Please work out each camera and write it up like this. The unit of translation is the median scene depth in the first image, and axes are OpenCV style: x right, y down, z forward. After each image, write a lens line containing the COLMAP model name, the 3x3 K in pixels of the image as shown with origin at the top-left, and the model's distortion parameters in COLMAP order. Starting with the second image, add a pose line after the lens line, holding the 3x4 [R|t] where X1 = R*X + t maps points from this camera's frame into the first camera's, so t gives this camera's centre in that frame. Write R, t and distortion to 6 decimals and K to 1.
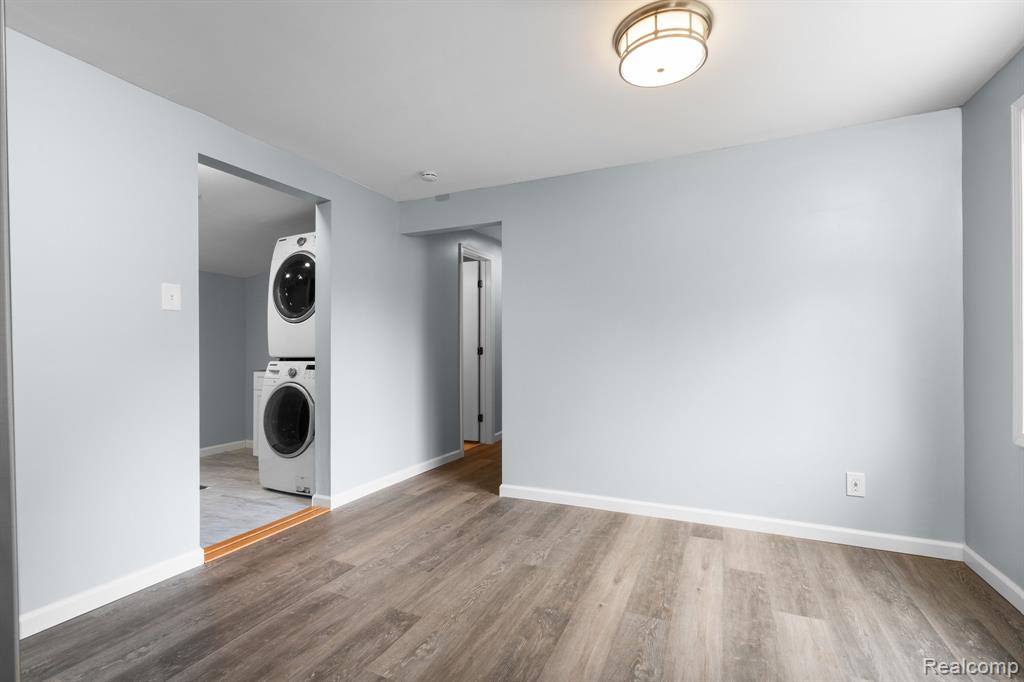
lens RADIAL K [[461.1, 0, 509.1], [0, 461.1, 347.6], [0, 0, 1]] dist [-0.003402, 0.001141]
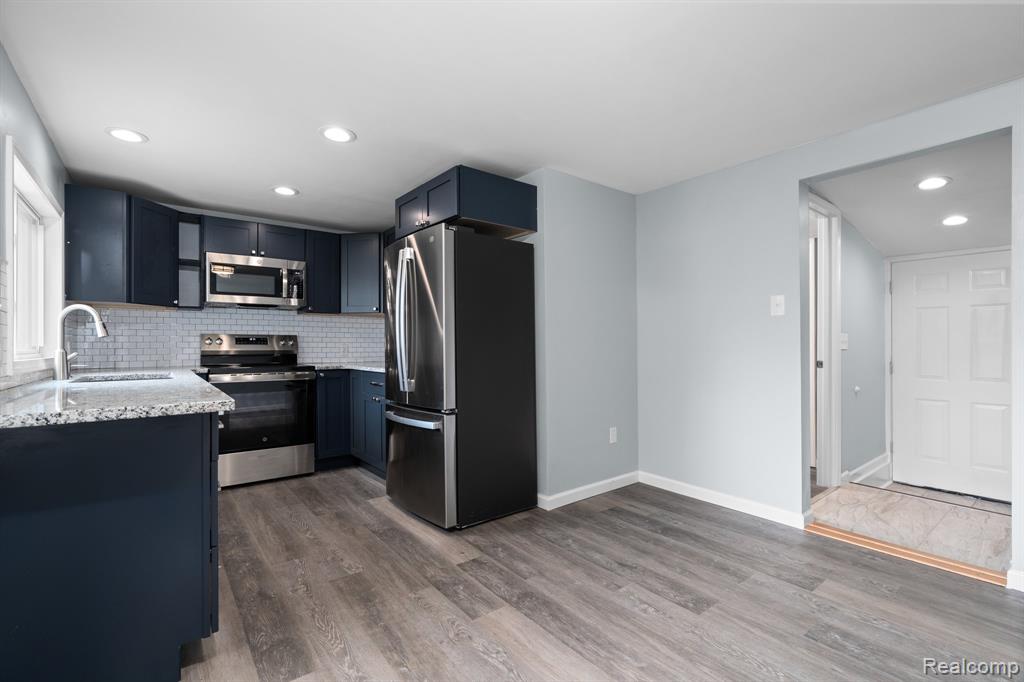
lens RADIAL K [[461.1, 0, 519.5], [0, 461.1, 345.0], [0, 0, 1]] dist [-0.003402, 0.001141]
pose [[-0.448853, 0.006754, -0.893580, 0.735966], [0.002437, 0.999977, 0.006333, -0.010706], [0.893602, 0.000665, -0.448860, 0.917856]]
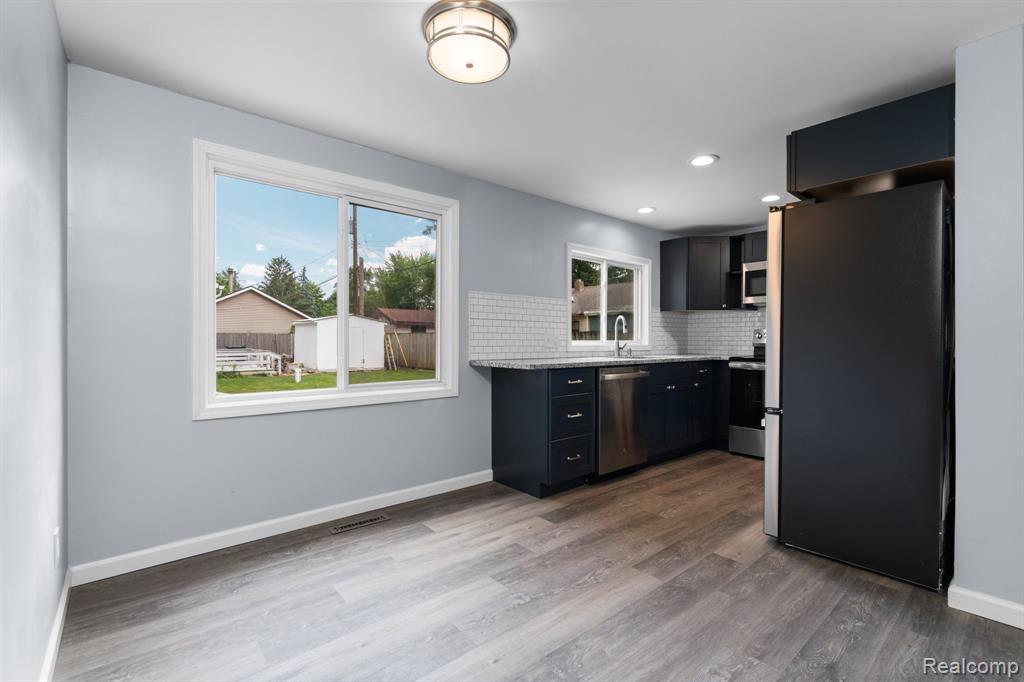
lens RADIAL K [[461.1, 0, 508.7], [0, 461.1, 339.6], [0, 0, 1]] dist [-0.003402, 0.001141]
pose [[-0.907613, 0.002316, 0.419801, -0.138935], [0.002832, 0.999996, 0.000607, -0.002441], [-0.419798, 0.001740, -0.907616, 1.482250]]
